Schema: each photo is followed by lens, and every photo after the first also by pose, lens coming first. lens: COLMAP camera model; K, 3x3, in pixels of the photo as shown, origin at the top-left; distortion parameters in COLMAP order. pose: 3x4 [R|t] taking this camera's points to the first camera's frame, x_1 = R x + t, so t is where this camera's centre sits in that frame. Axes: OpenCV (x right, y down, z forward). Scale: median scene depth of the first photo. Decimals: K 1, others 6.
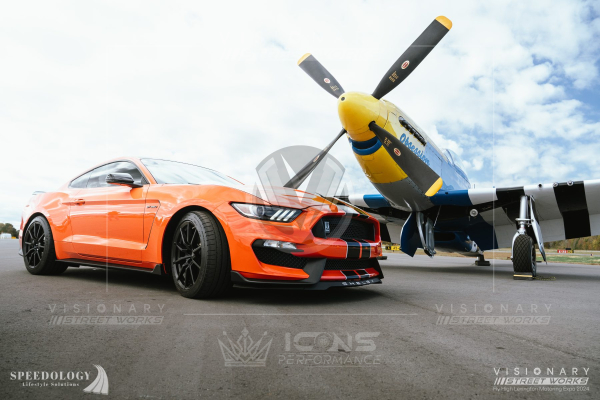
lens RADIAL K [[435.2, 0, 302.5], [0, 435.2, 199.4], [0, 0, 1]] dist [-0.007026, -0.001973]
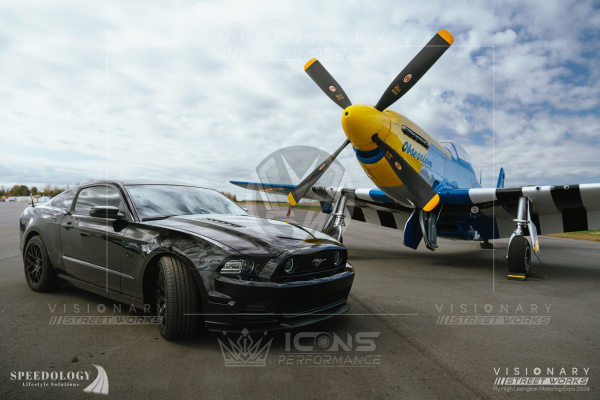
lens RADIAL K [[439.2, 0, 308.1], [0, 439.2, 196.8], [0, 0, 1]] dist [-0.004527, -0.002715]
pose [[0.999785, -0.009150, -0.018592, 0.016178], [0.010864, 0.995487, 0.094269, -0.117039], [0.017645, -0.094451, 0.995373, -0.059163]]
